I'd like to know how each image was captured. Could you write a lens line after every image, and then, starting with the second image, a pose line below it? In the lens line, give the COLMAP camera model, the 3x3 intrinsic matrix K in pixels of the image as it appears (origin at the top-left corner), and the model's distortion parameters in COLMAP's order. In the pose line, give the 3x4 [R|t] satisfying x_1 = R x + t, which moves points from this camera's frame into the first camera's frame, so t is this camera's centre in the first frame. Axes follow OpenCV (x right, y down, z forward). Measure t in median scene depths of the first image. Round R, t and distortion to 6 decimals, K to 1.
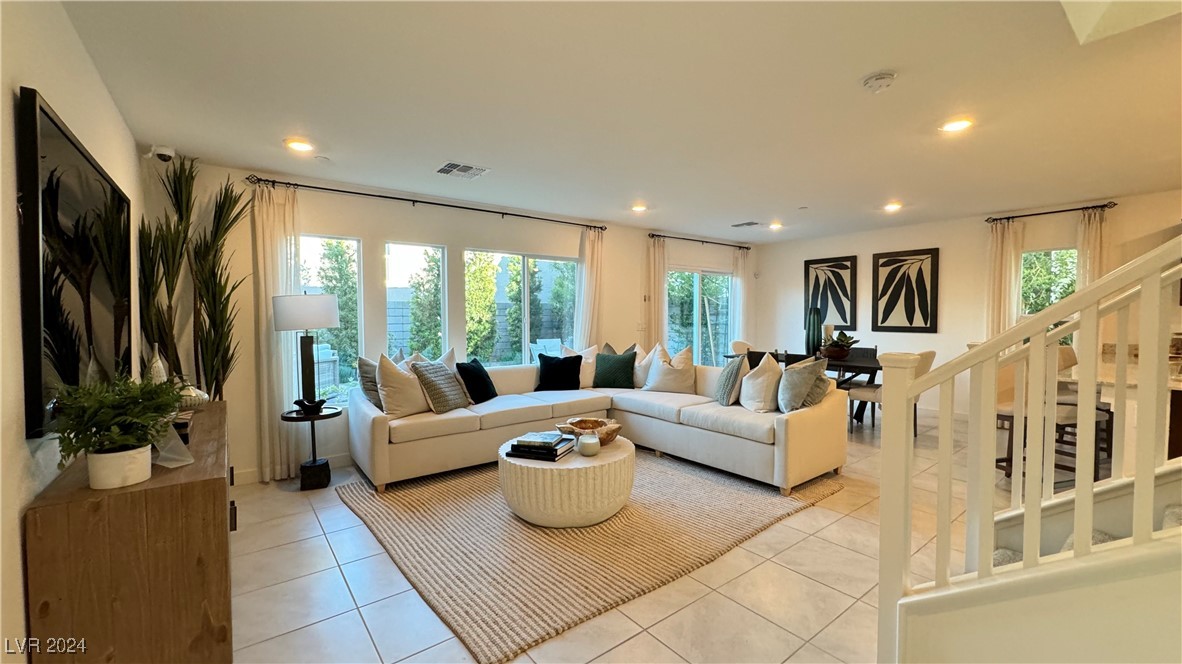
lens RADIAL K [[472.6, 0, 591.6], [0, 472.6, 331.5], [0, 0, 1]] dist [-0.003630, 0.000614]
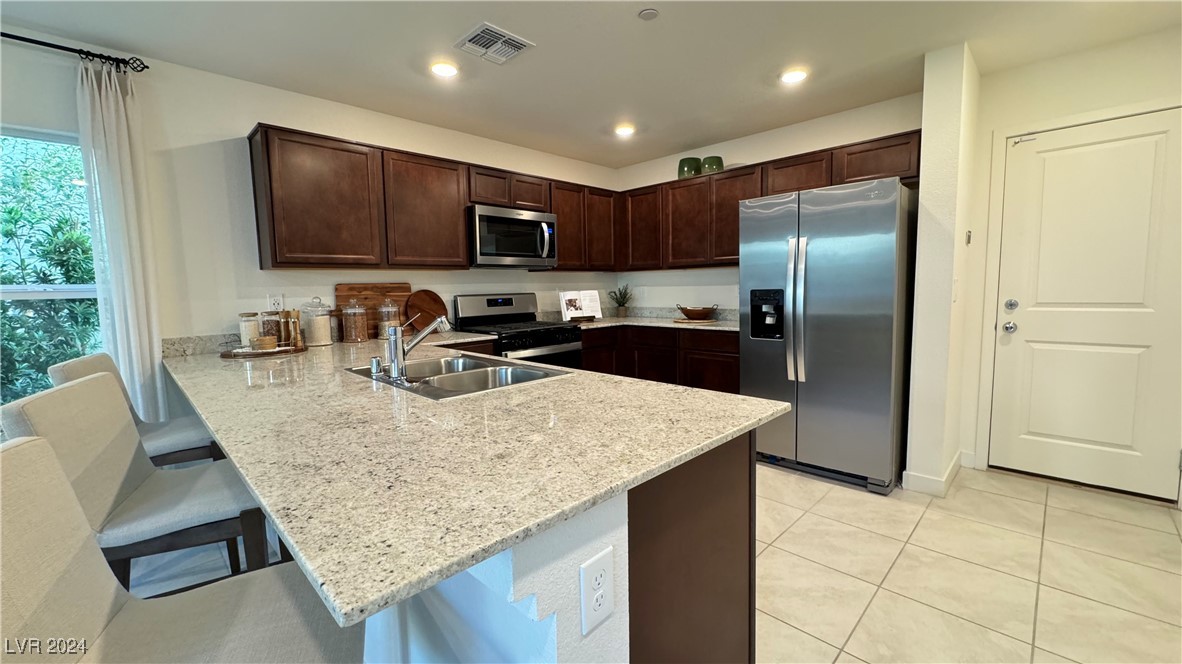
lens RADIAL K [[472.6, 0, 591.6], [0, 472.6, 331.5], [0, 0, 1]] dist [-0.003630, 0.000614]
pose [[-0.124203, -0.087857, 0.988360, 0.390262], [0.055621, 0.993890, 0.095338, -0.005023], [-0.990697, 0.066815, -0.118558, 0.448161]]
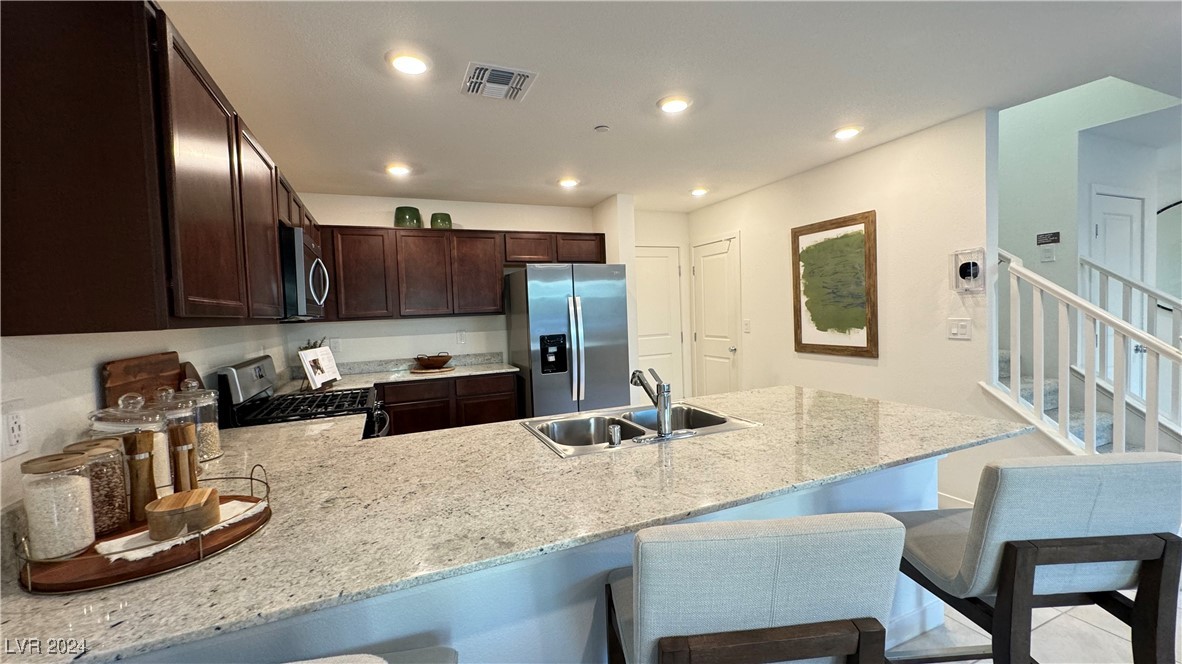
lens RADIAL K [[472.6, 0, 591.6], [0, 472.6, 331.5], [0, 0, 1]] dist [-0.003630, 0.000614]
pose [[-0.966865, 0.029814, 0.253542, 0.646332], [0.050838, 0.995751, 0.076777, -0.041904], [-0.250176, 0.087123, -0.964273, 0.805184]]
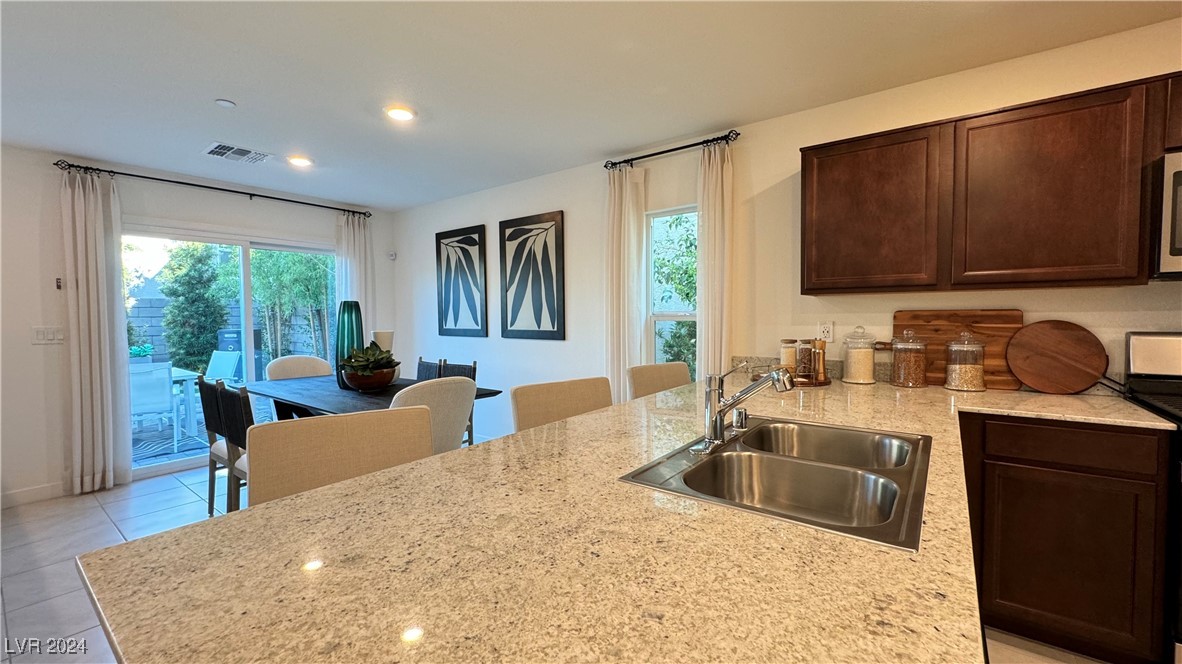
lens RADIAL K [[472.6, 0, 591.6], [0, 472.6, 331.5], [0, 0, 1]] dist [-0.003630, 0.000614]
pose [[0.965448, -0.014077, 0.260214, 0.565580], [0.013888, 0.999900, 0.002565, -0.009298], [-0.260225, 0.001138, 0.965547, 0.332606]]
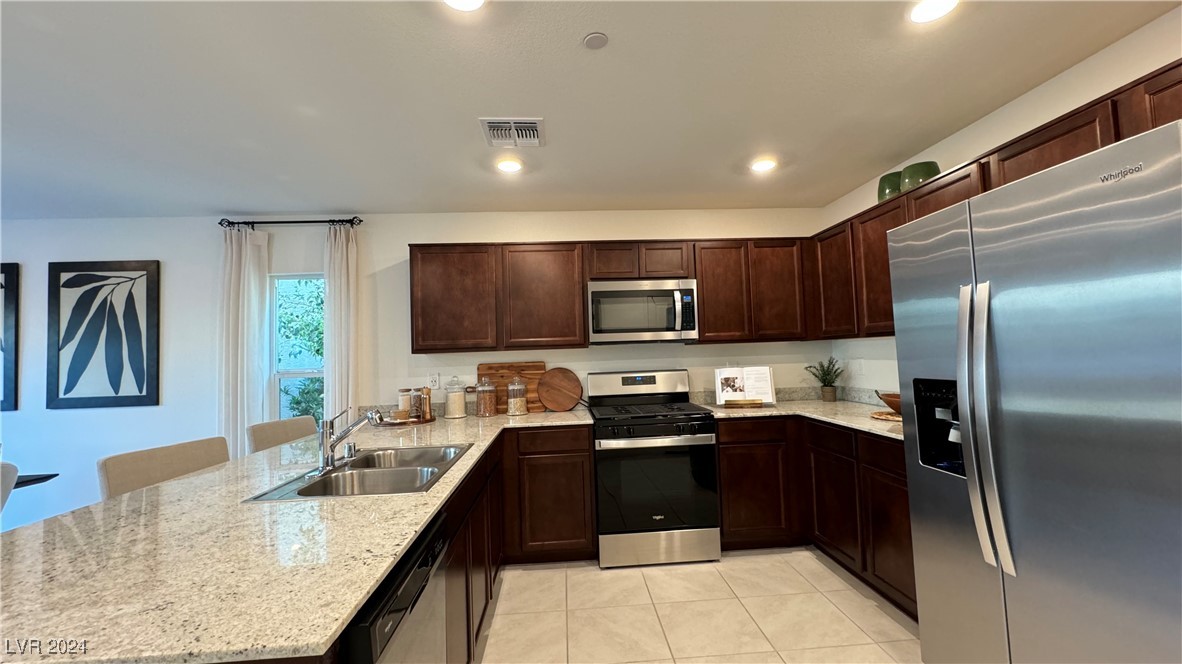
lens RADIAL K [[472.6, 0, 591.6], [0, 472.6, 331.5], [0, 0, 1]] dist [-0.003630, 0.000614]
pose [[0.562024, 0.025522, 0.826727, 0.521376], [0.061471, 0.995471, -0.072521, -0.011543], [-0.824833, 0.091578, 0.557910, 0.215290]]
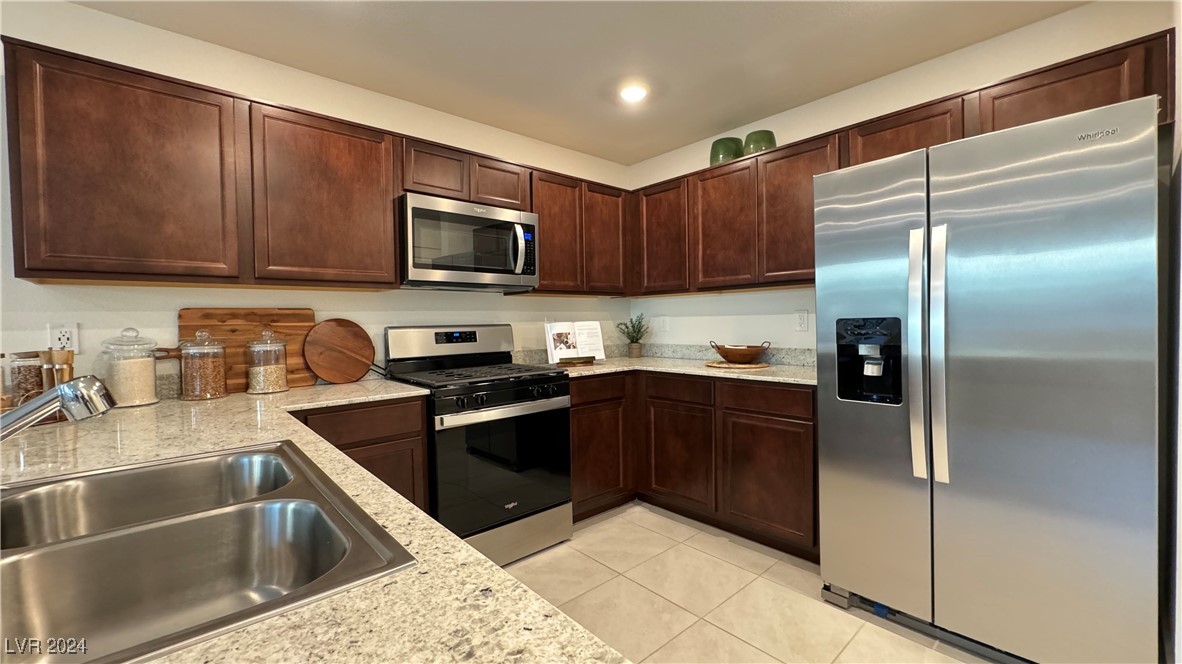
lens RADIAL K [[472.6, 0, 591.6], [0, 472.6, 331.5], [0, 0, 1]] dist [-0.003630, 0.000614]
pose [[-0.066500, -0.017120, 0.997640, 0.579222], [0.053154, 0.998372, 0.020676, 0.001714], [-0.996370, 0.054404, -0.065482, 0.394610]]
